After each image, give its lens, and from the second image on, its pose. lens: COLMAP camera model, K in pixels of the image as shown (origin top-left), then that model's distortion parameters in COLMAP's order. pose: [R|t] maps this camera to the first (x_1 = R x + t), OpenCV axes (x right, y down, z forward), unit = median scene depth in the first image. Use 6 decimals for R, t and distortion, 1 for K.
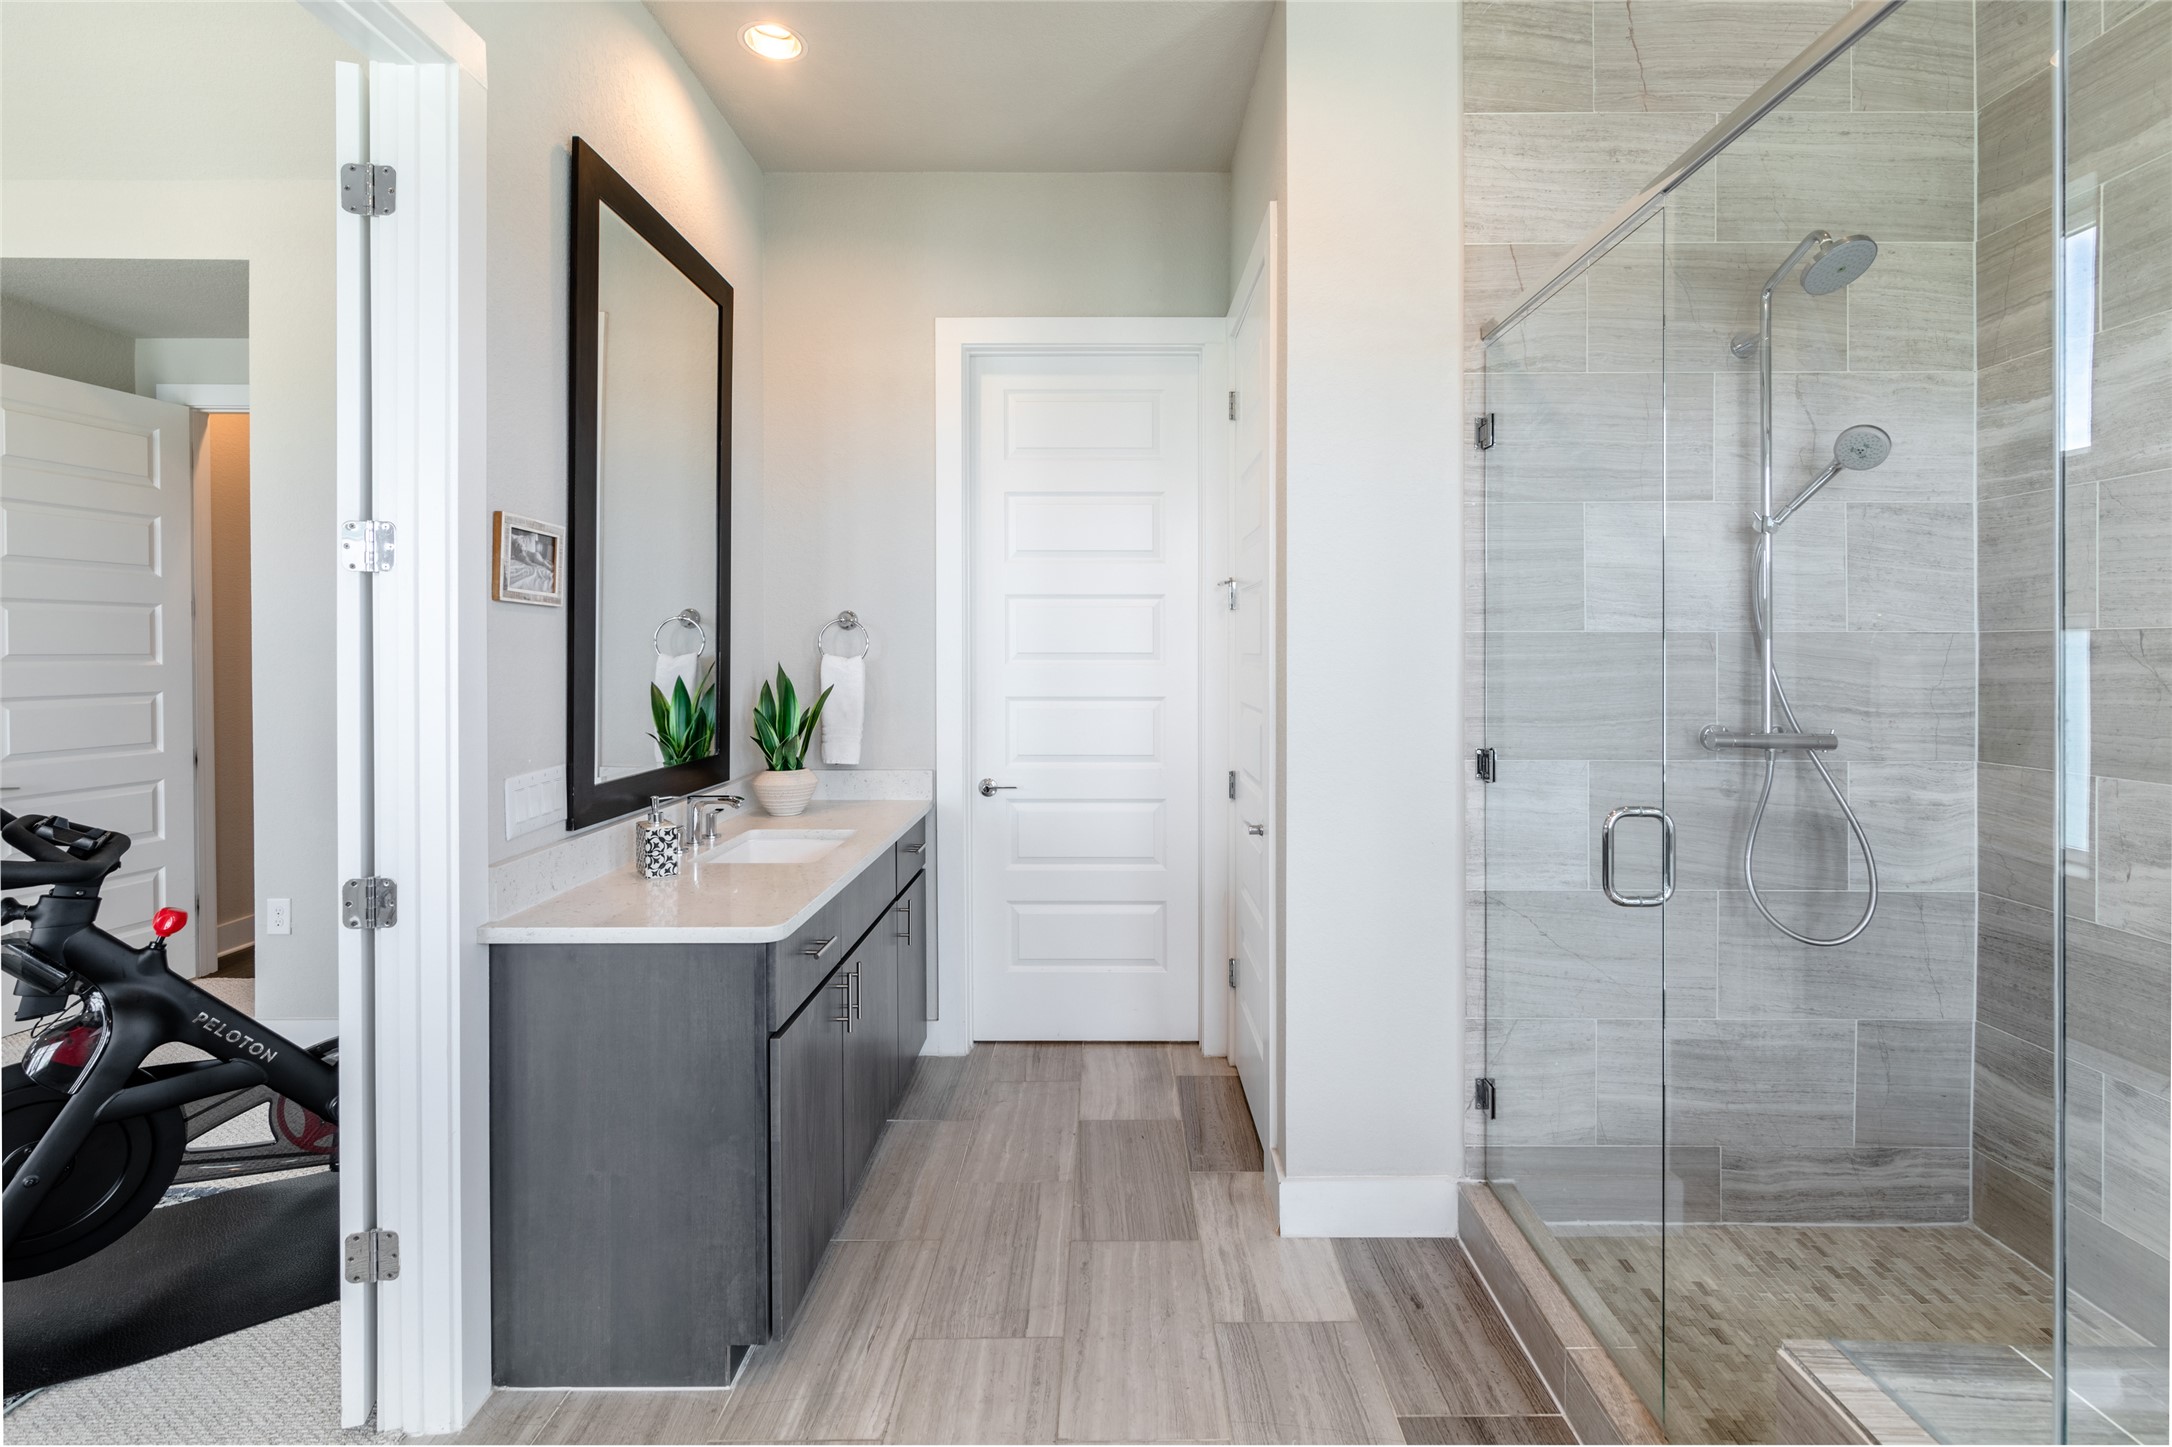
lens RADIAL K [[999.7, 0, 1098.4], [0, 999.7, 666.5], [0, 0, 1]] dist [0.006068, -0.002379]
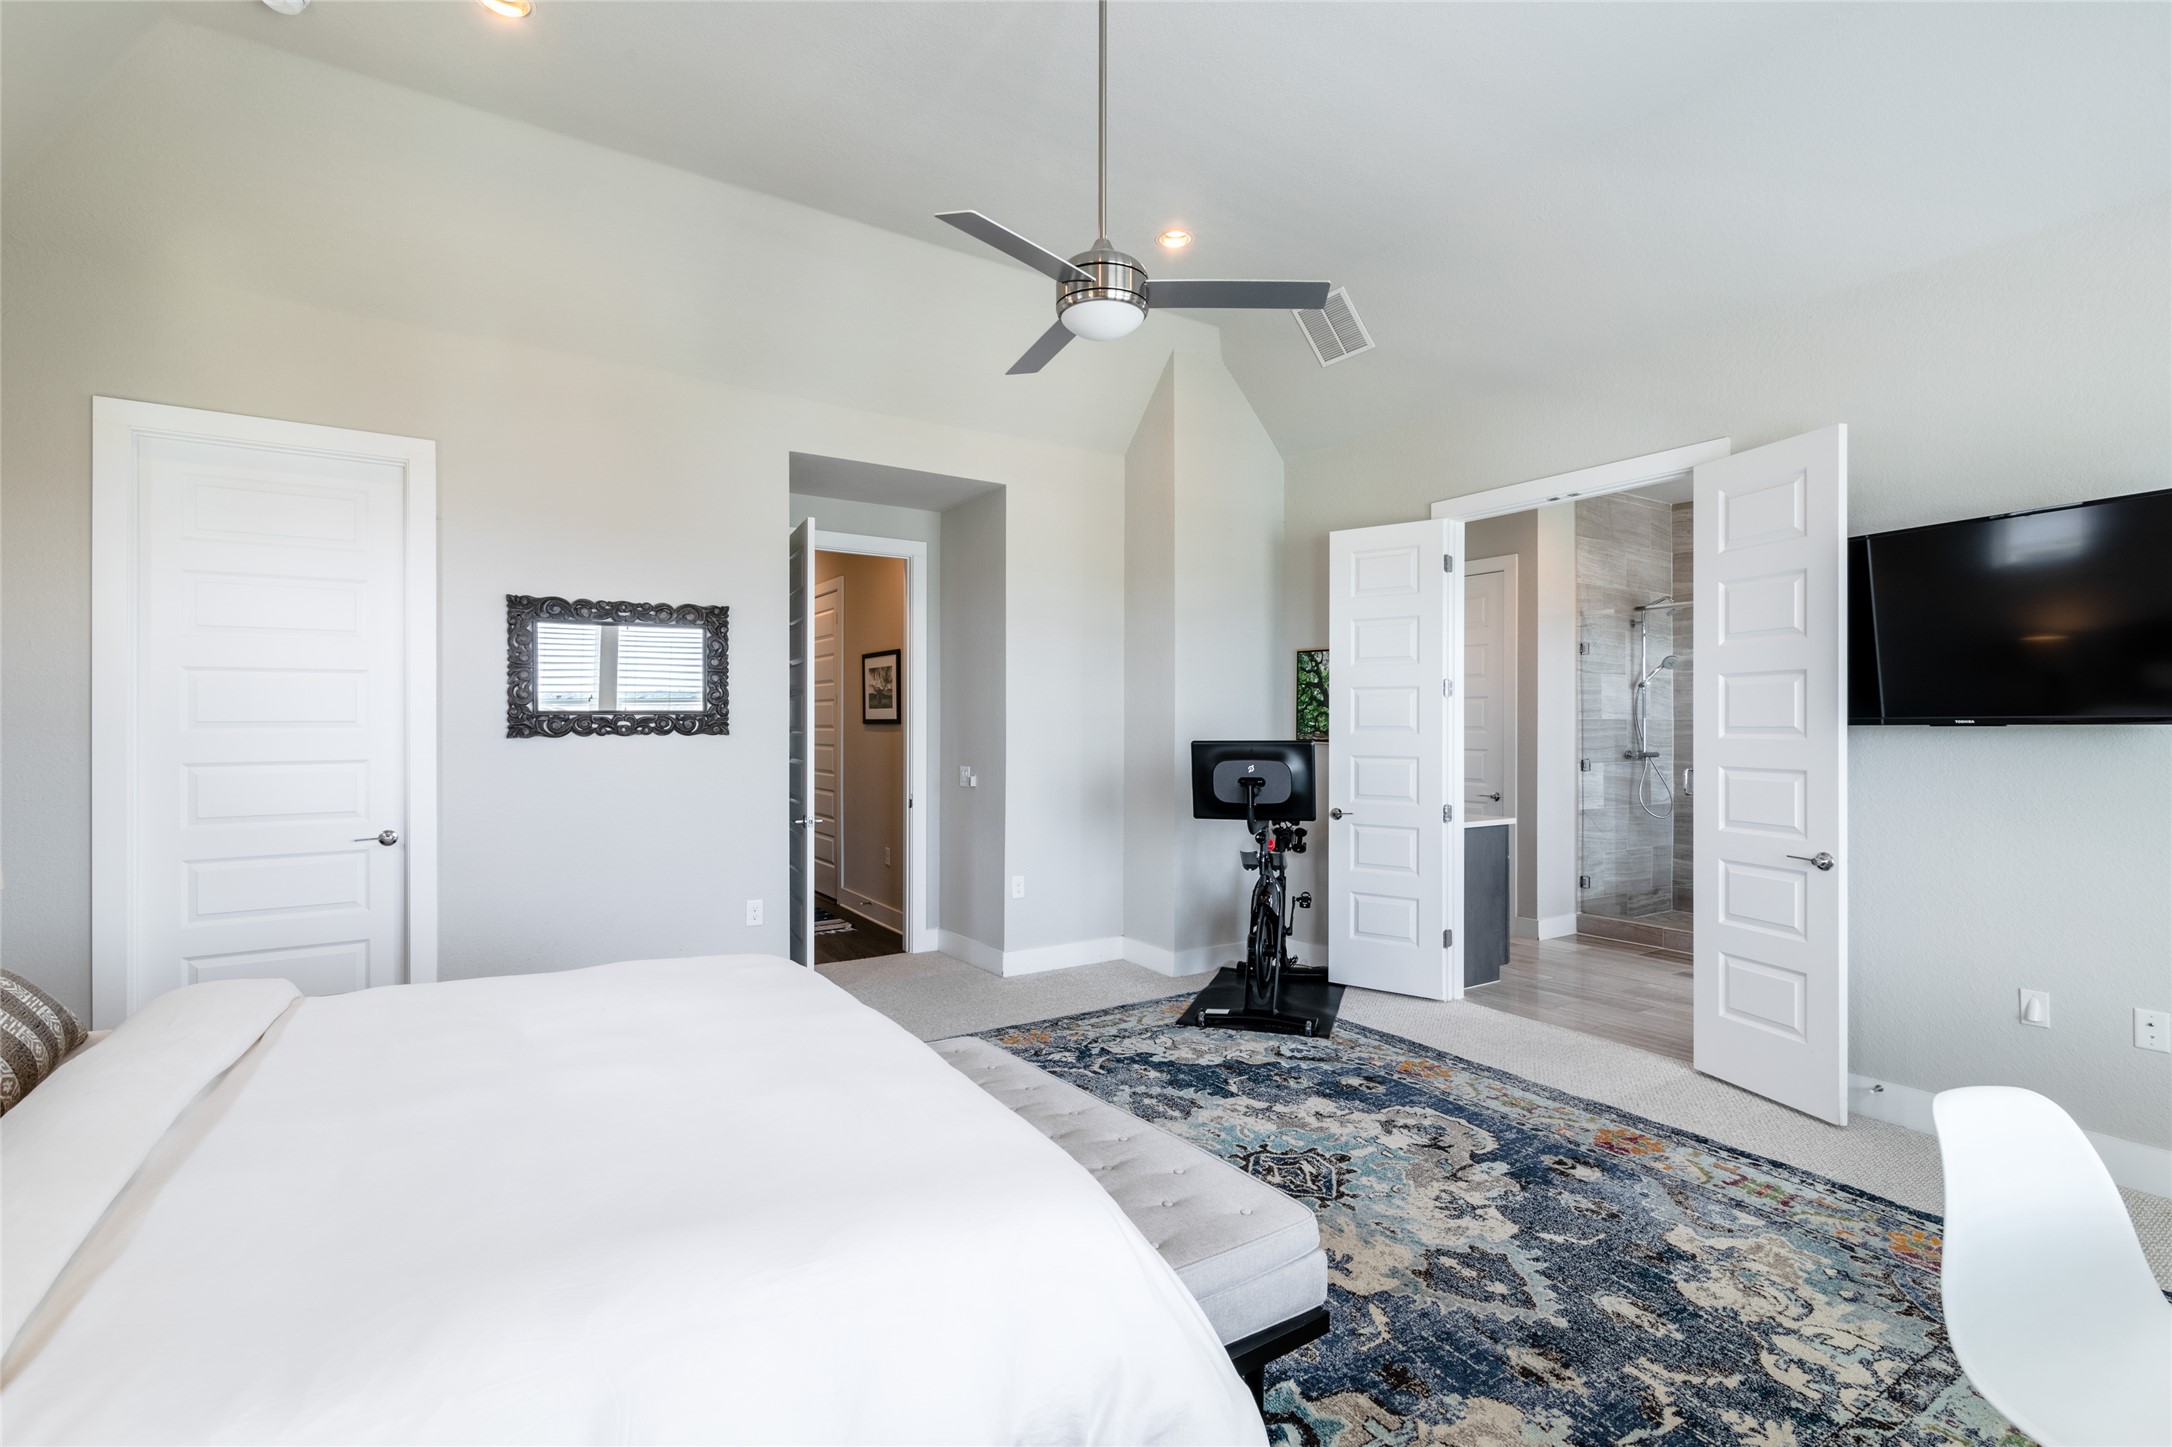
lens RADIAL K [[999.7, 0, 1091.2], [0, 999.7, 723.1], [0, 0, 1]] dist [0.006068, -0.002379]
pose [[0.838784, 0.001019, 0.544463, -2.337246], [0.006095, 0.999918, -0.011261, 0.001880], [-0.544430, 0.012765, 0.838709, -0.629490]]
